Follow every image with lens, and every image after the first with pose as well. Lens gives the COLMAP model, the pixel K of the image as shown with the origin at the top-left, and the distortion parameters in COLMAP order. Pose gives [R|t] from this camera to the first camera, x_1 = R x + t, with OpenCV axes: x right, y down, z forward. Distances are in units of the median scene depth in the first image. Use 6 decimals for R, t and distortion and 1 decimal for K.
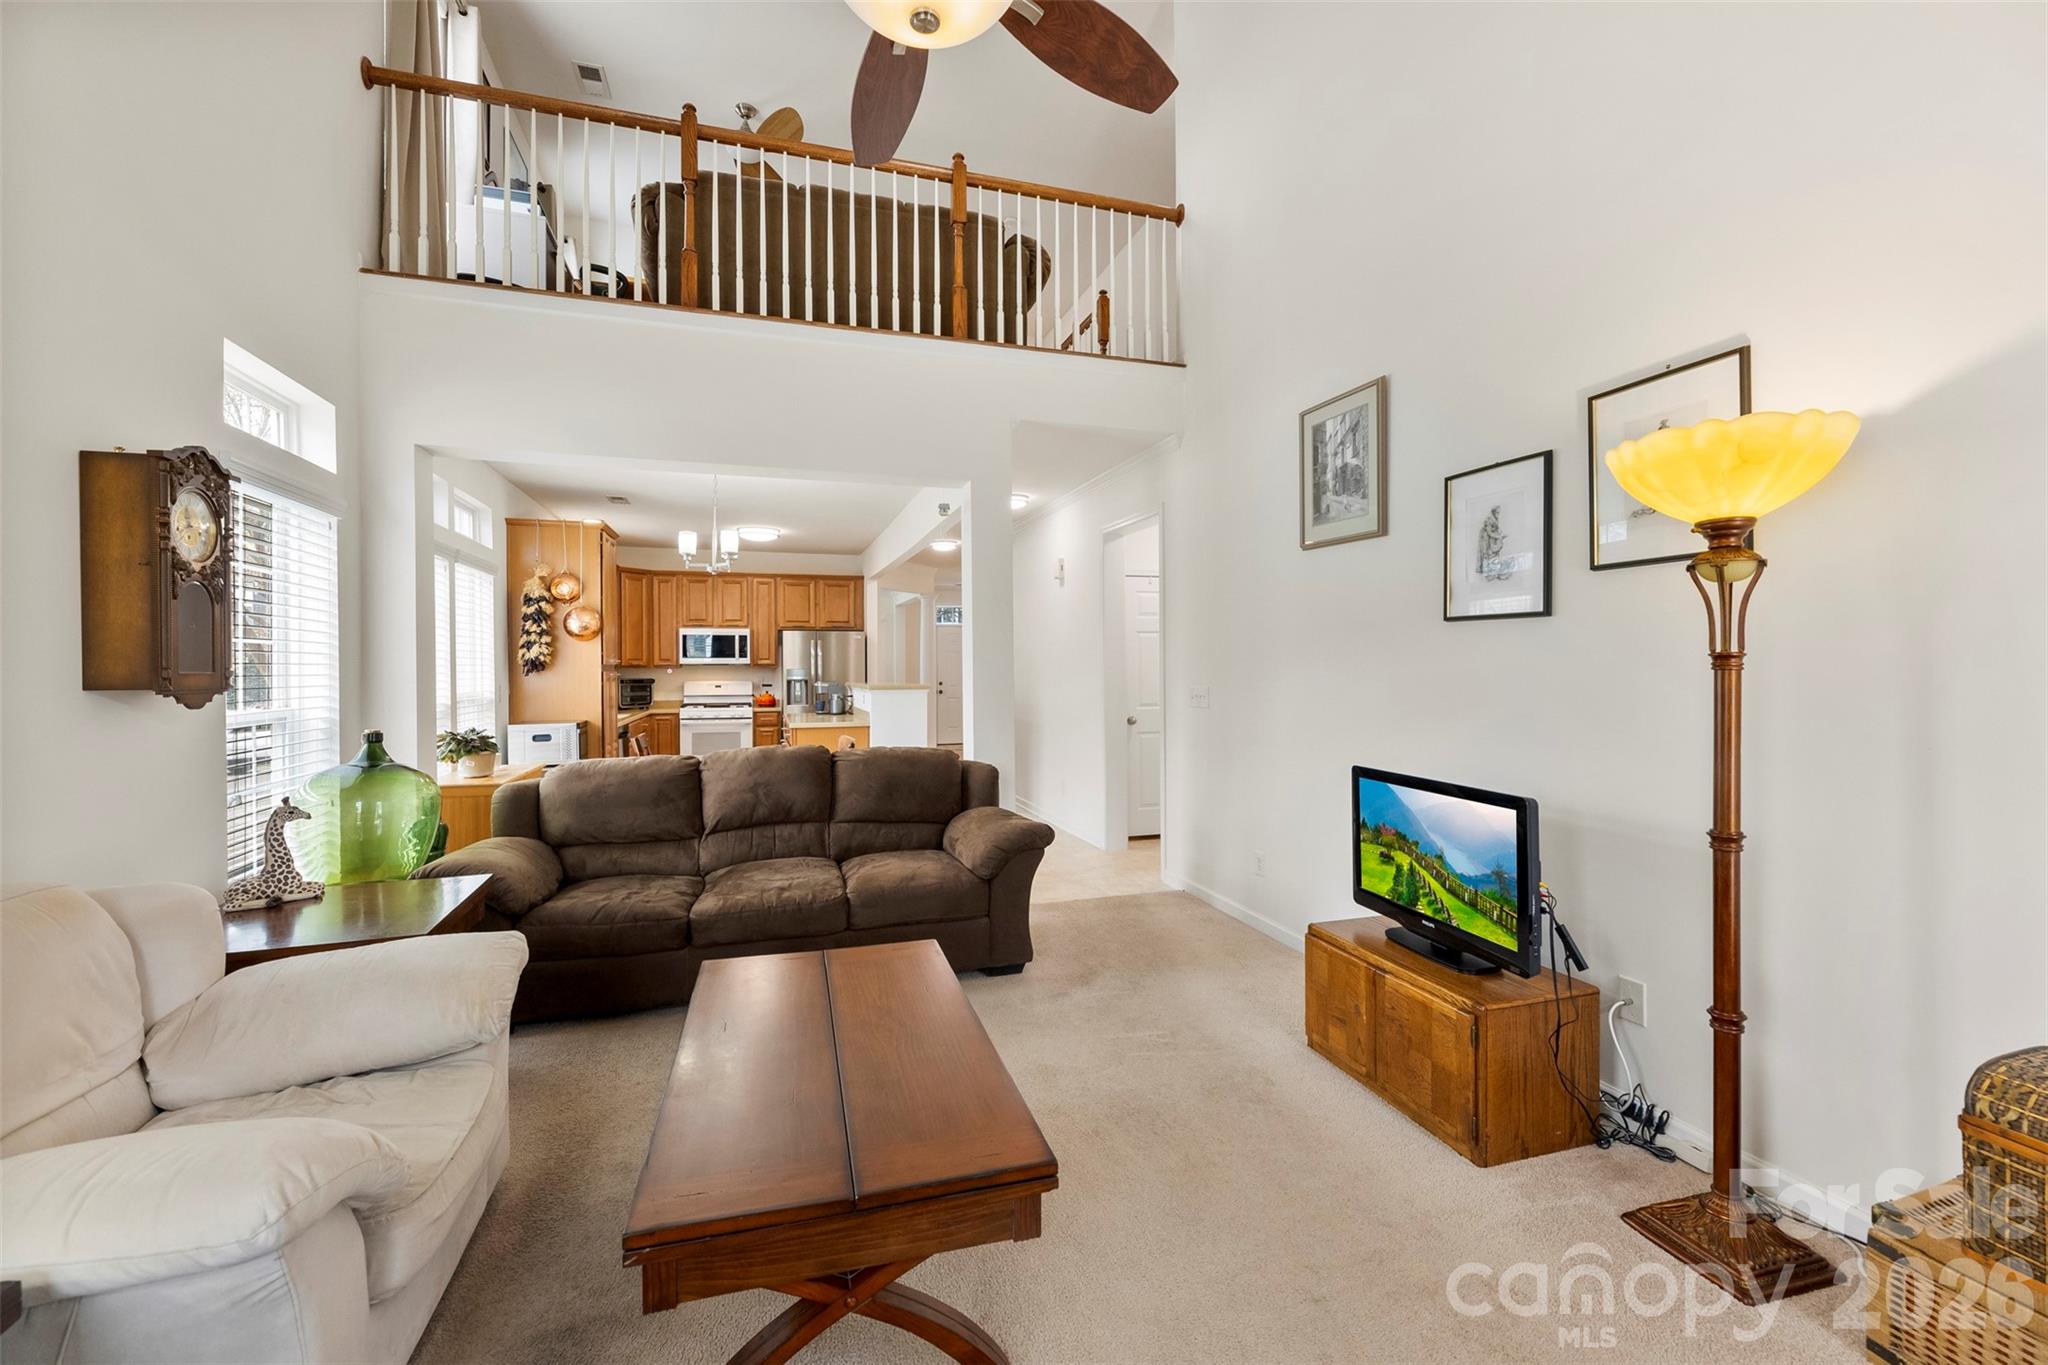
lens RADIAL K [[831.1, 0, 1026.2], [0, 831.1, 673.5], [0, 0, 1]] dist [0.000800, 0.000387]
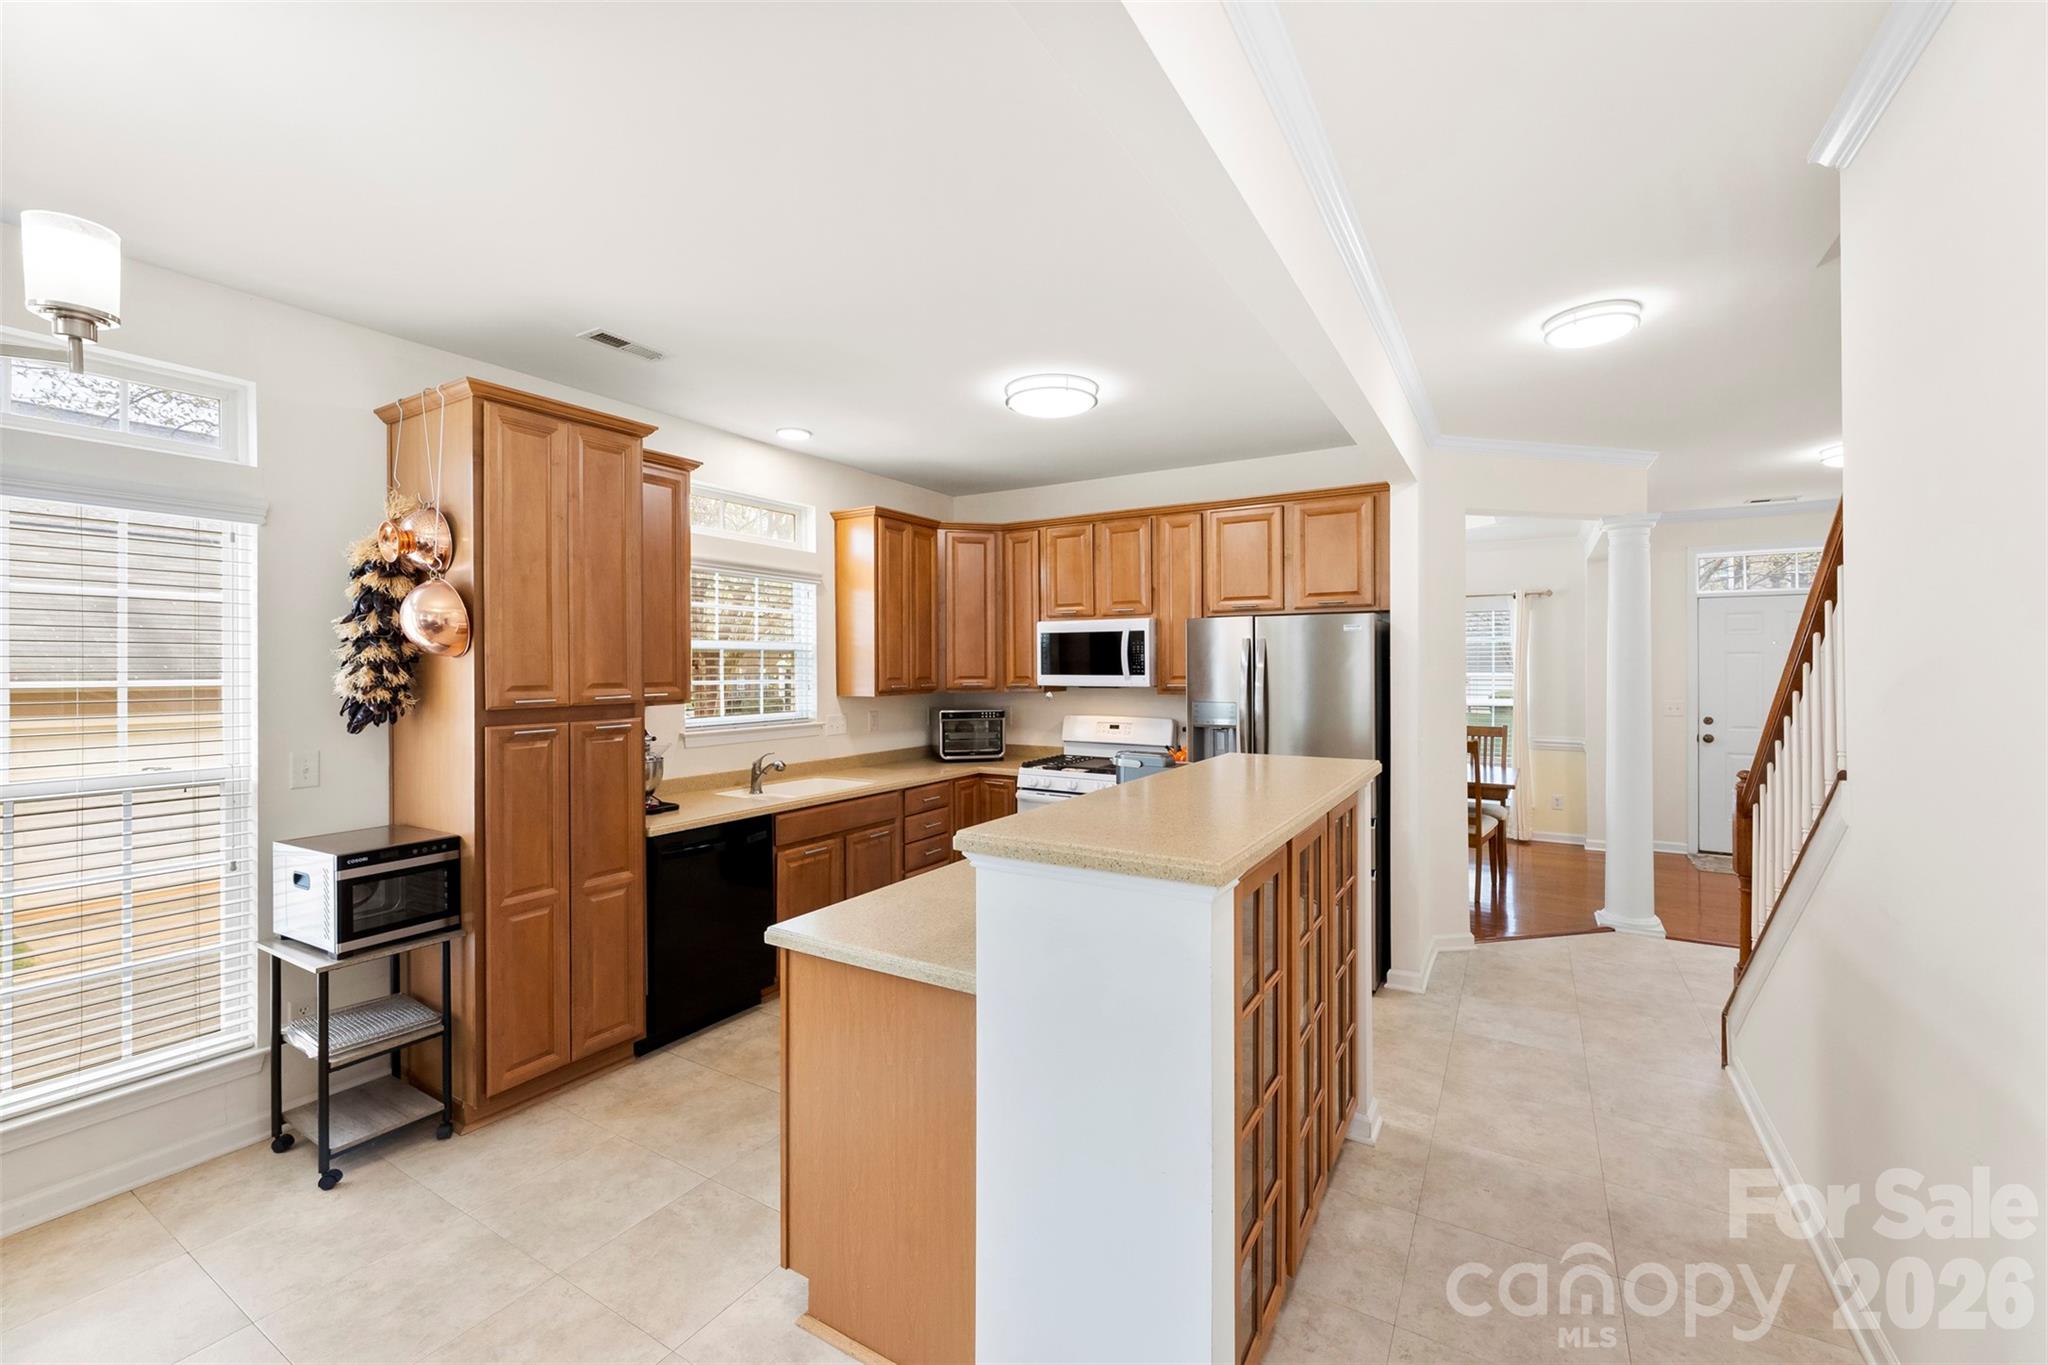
lens RADIAL K [[831.1, 0, 1023.8], [0, 831.1, 666.6], [0, 0, 1]] dist [0.000800, 0.000387]
pose [[0.653962, 0.000742, -0.756527, -0.001727], [-0.004629, 0.999985, -0.003021, -0.022447], [0.756513, 0.005477, 0.653956, 0.624181]]
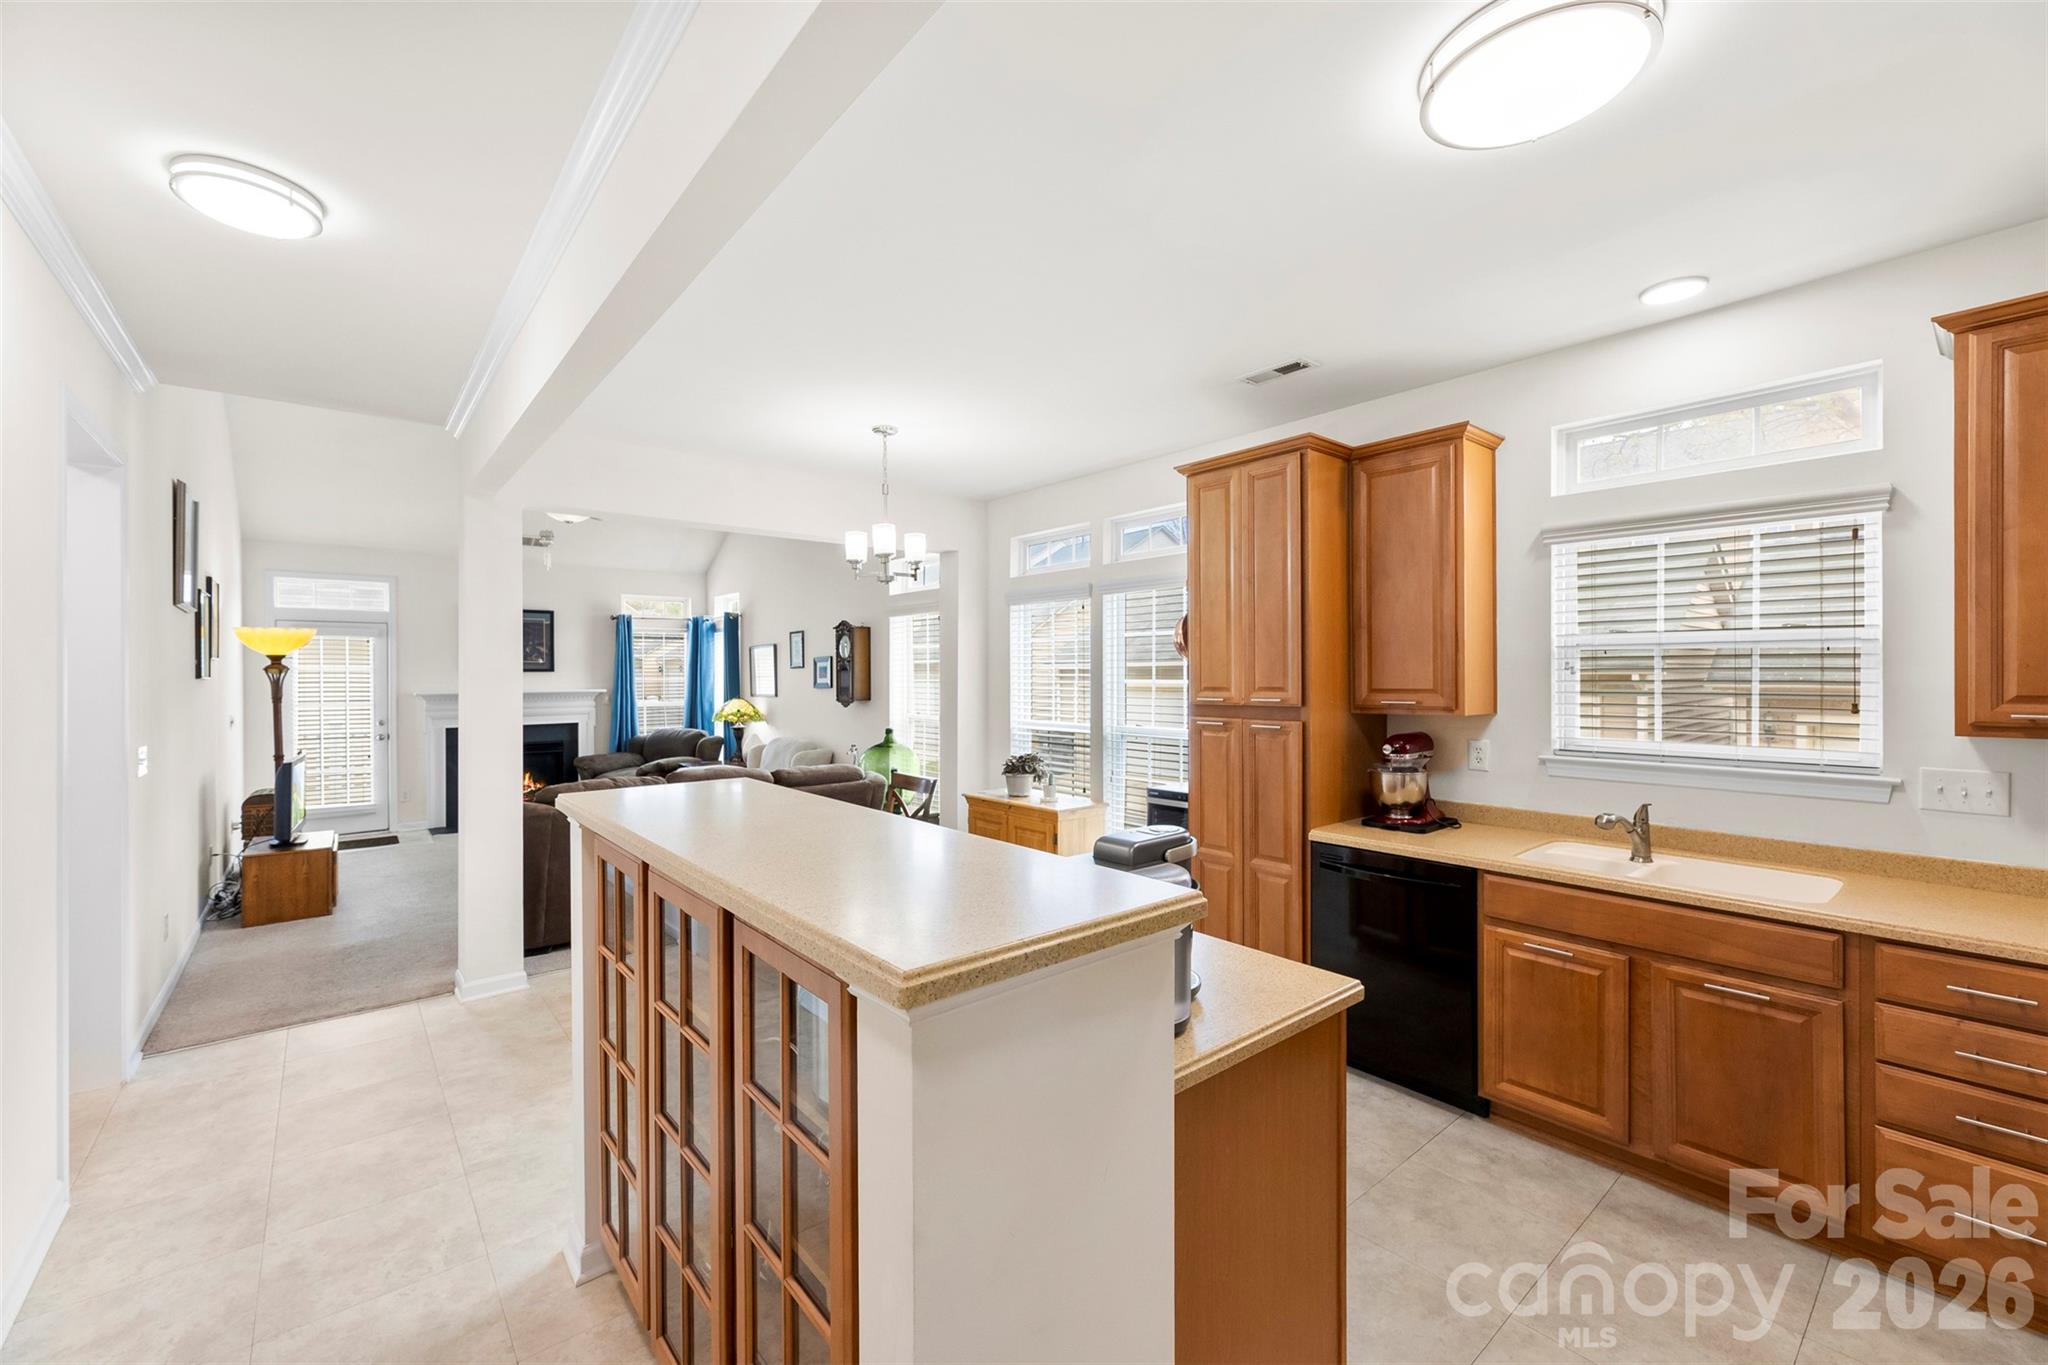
lens RADIAL K [[831.1, 0, 1019.2], [0, 831.1, 674.1], [0, 0, 1]] dist [0.000800, 0.000387]
pose [[-0.928608, 0.007939, -0.370979, -0.120313], [0.004922, 0.999947, 0.009080, -0.025344], [0.371031, 0.006606, -0.928597, 1.006879]]
